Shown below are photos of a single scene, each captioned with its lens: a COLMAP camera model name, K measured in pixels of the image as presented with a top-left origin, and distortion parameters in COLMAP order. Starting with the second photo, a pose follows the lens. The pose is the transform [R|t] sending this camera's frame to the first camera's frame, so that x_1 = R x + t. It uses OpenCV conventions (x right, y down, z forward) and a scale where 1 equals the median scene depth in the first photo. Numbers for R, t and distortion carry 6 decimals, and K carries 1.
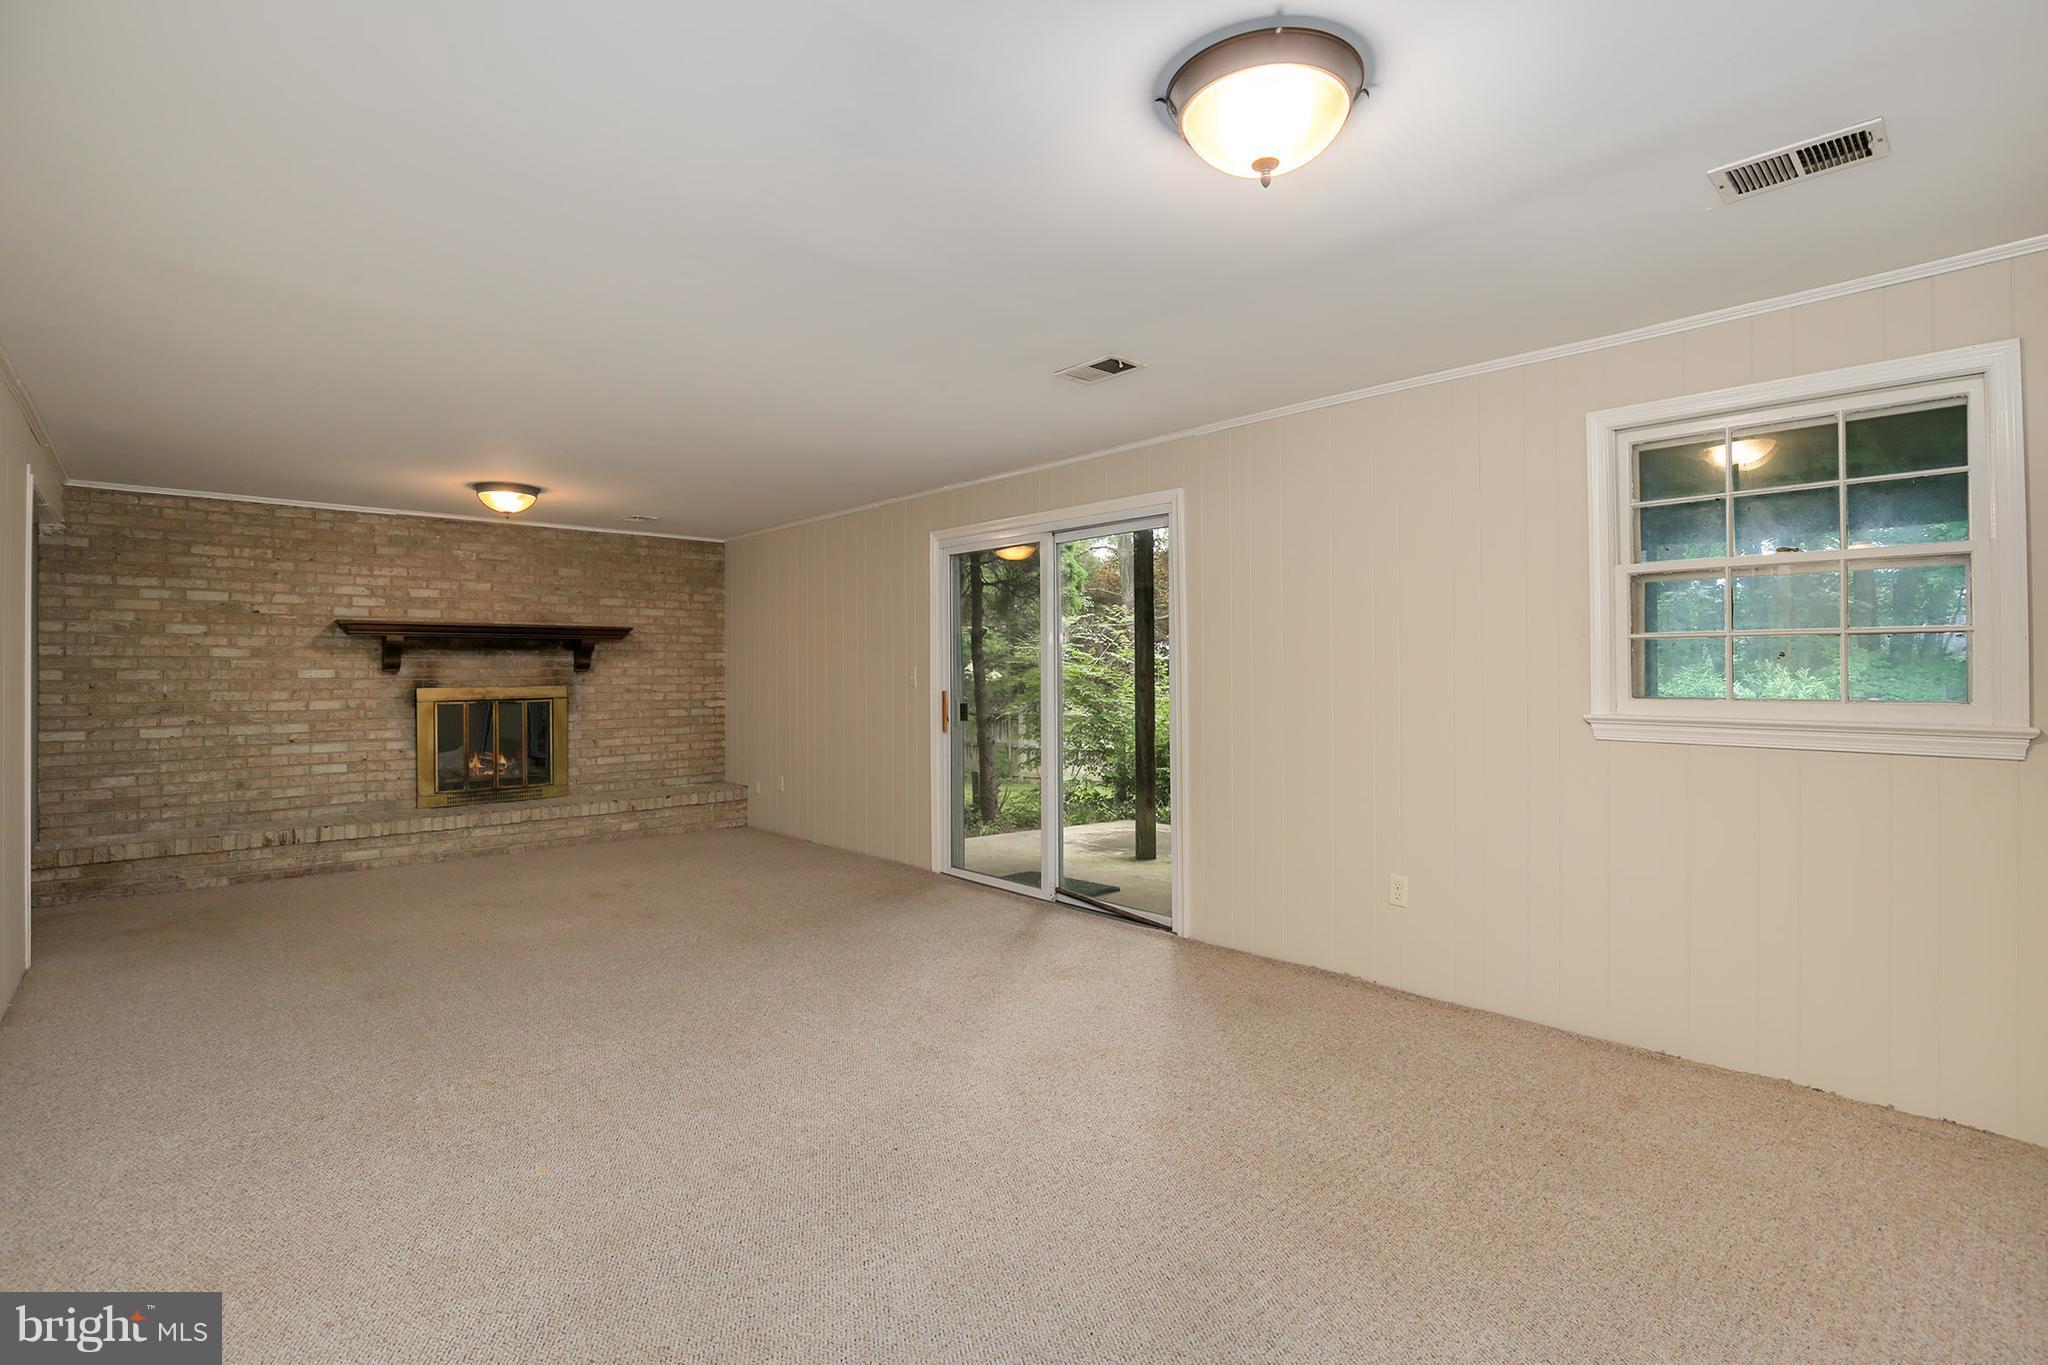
lens RADIAL K [[940.9, 0, 1017.9], [0, 940.9, 657.8], [0, 0, 1]] dist [-0.032458, 0.004864]
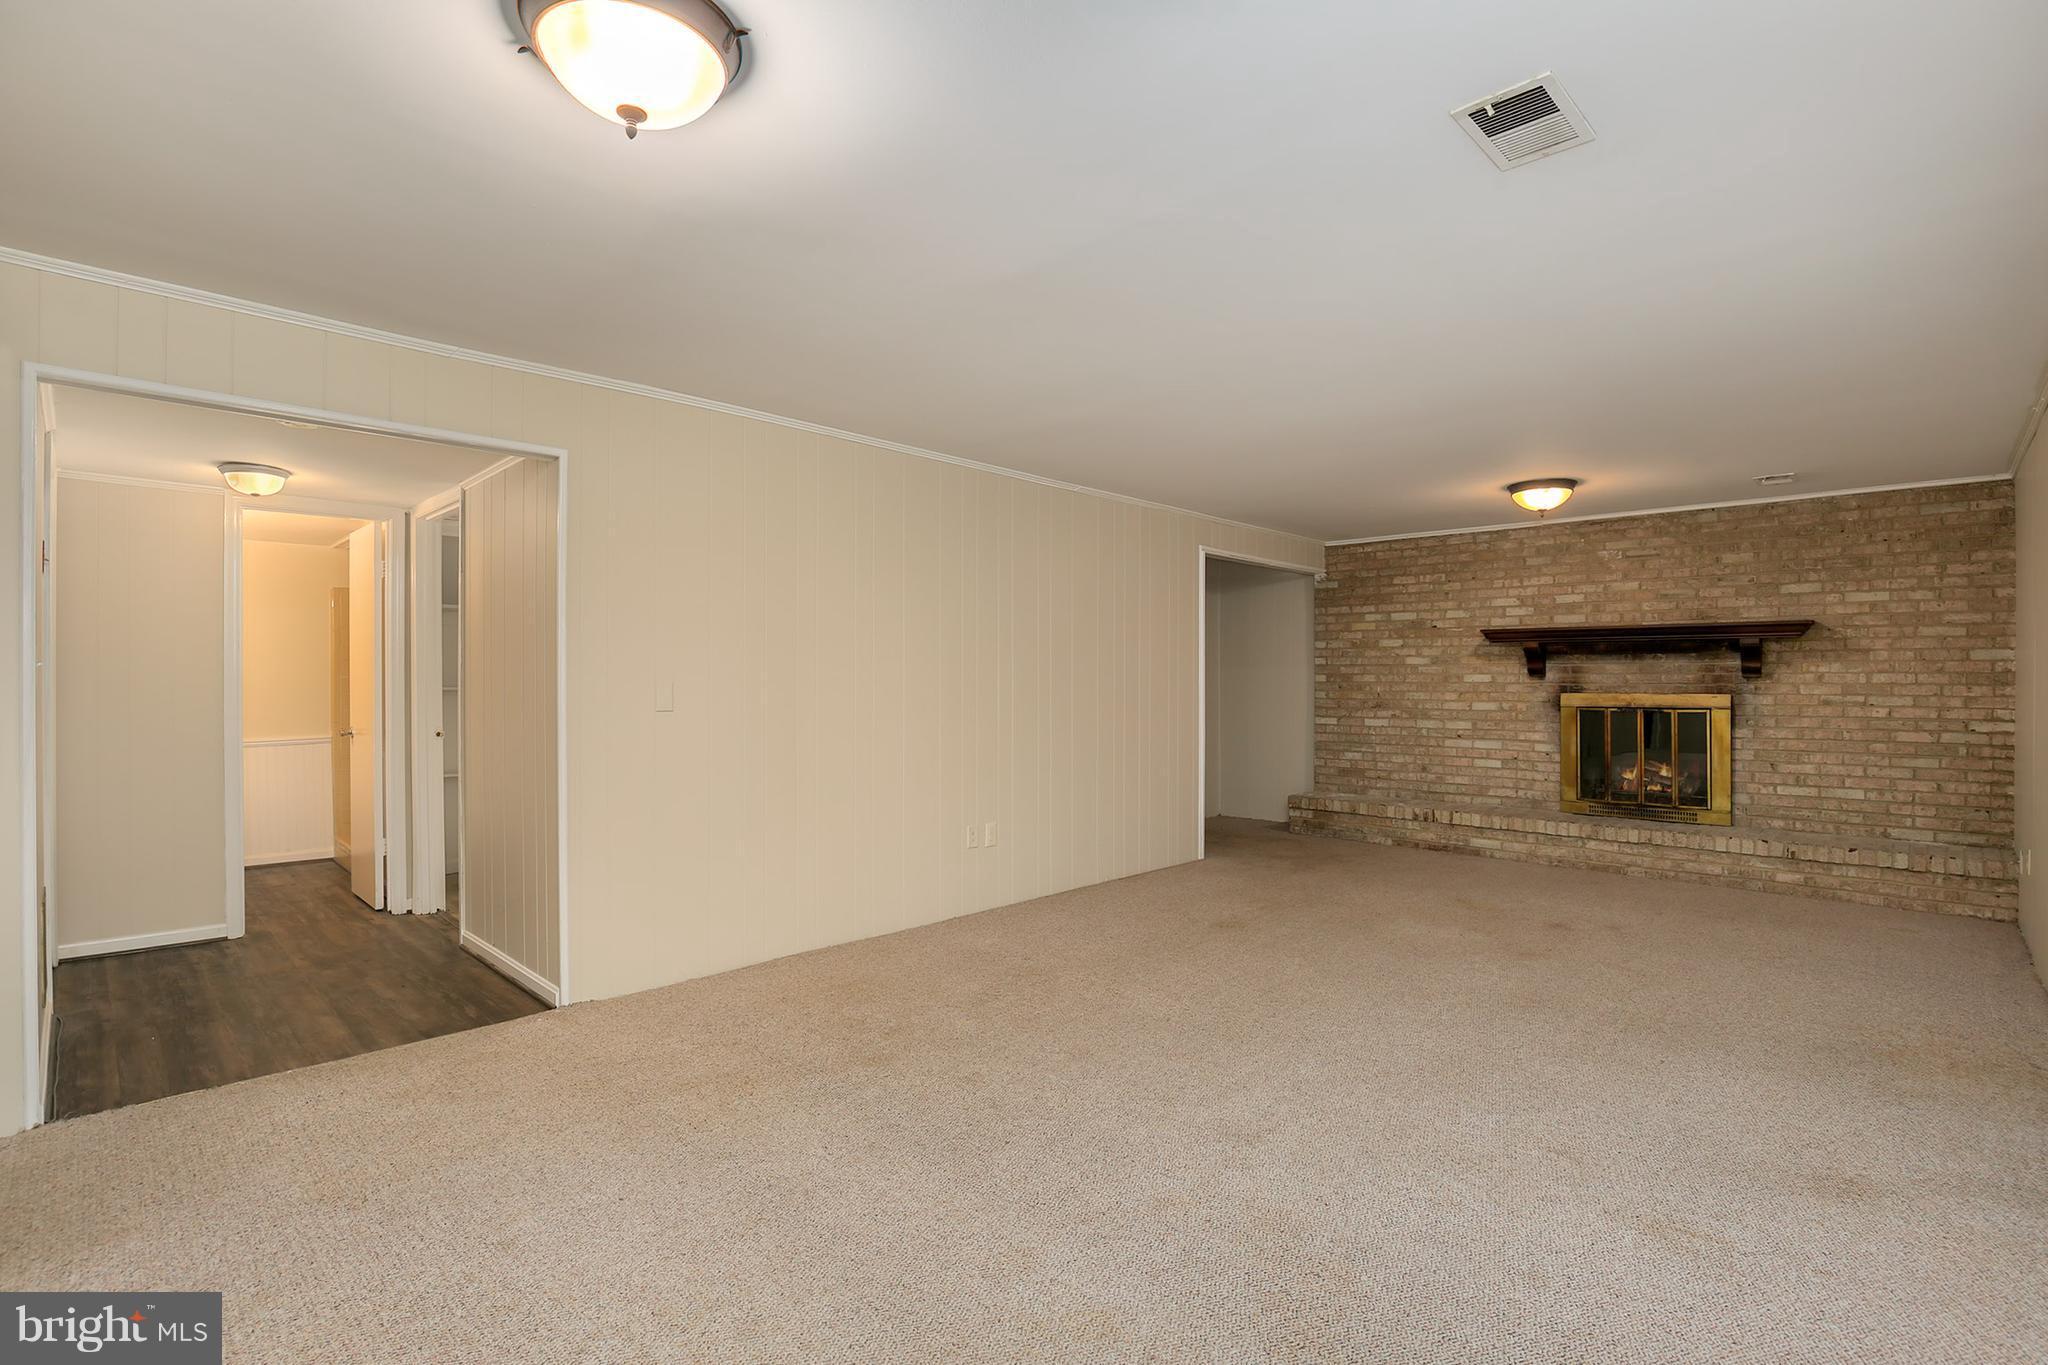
lens RADIAL K [[940.9, 0, 1038.2], [0, 940.9, 677.8], [0, 0, 1]] dist [-0.032458, 0.004864]
pose [[0.077389, 0.002392, -0.996998, 0.349654], [0.008547, 0.999959, 0.003063, 0.008741], [0.996964, -0.008759, 0.077366, 0.382613]]
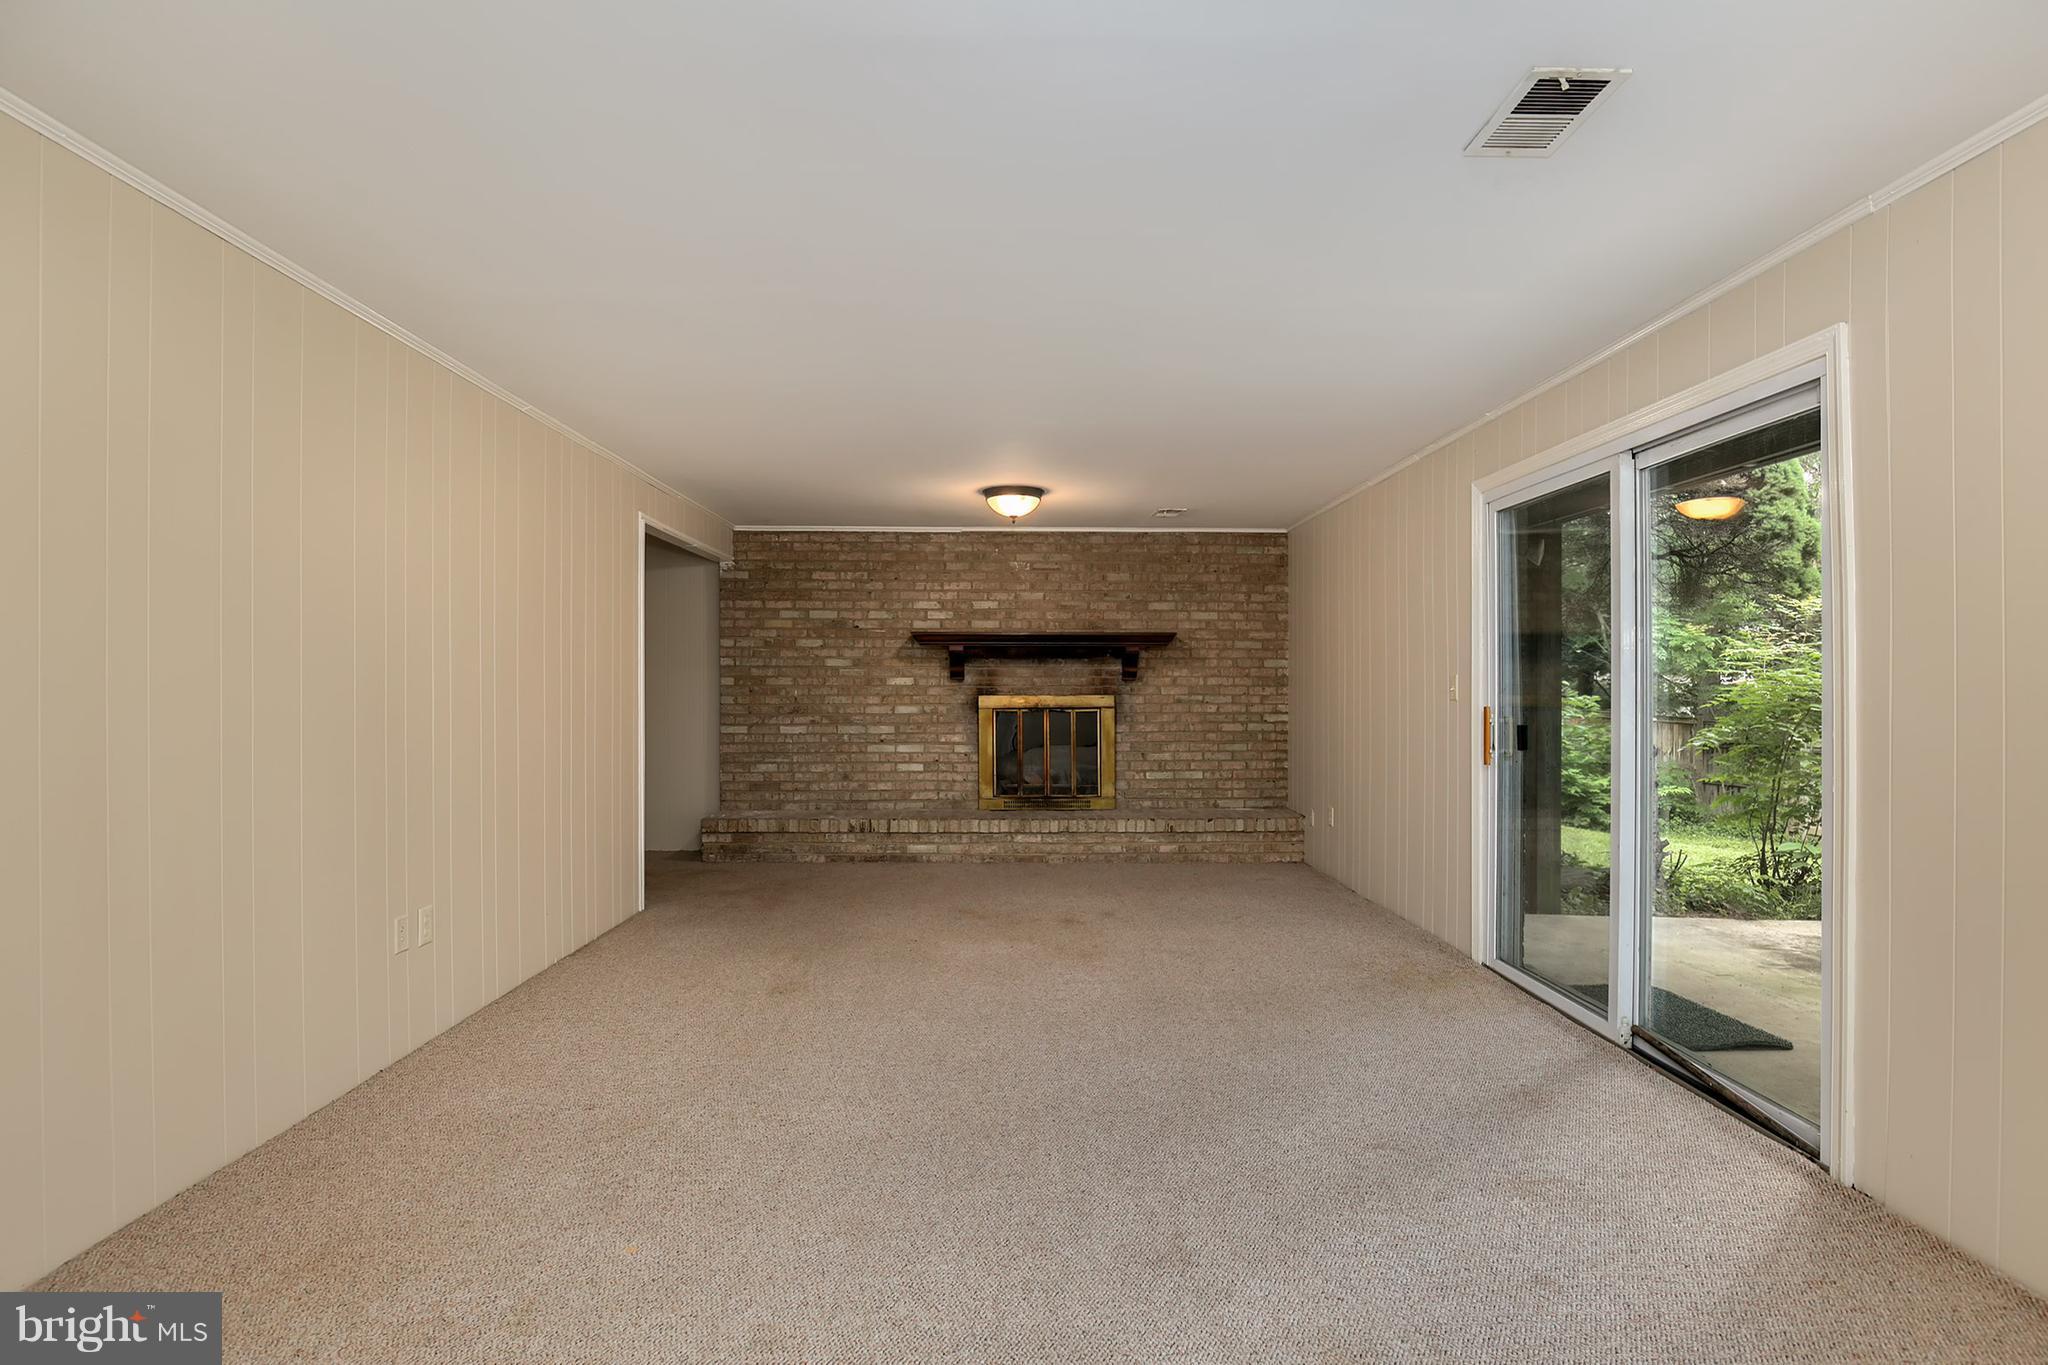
lens RADIAL K [[979.3, 0, 1027.8], [0, 979.3, 685.8], [0, 0, 1]] dist [-0.024833, 0.001811]
pose [[0.756160, 0.005284, -0.654365, 0.130323], [0.003743, 0.999916, 0.012399, 0.008937], [0.654376, -0.011825, 0.756077, 0.215260]]
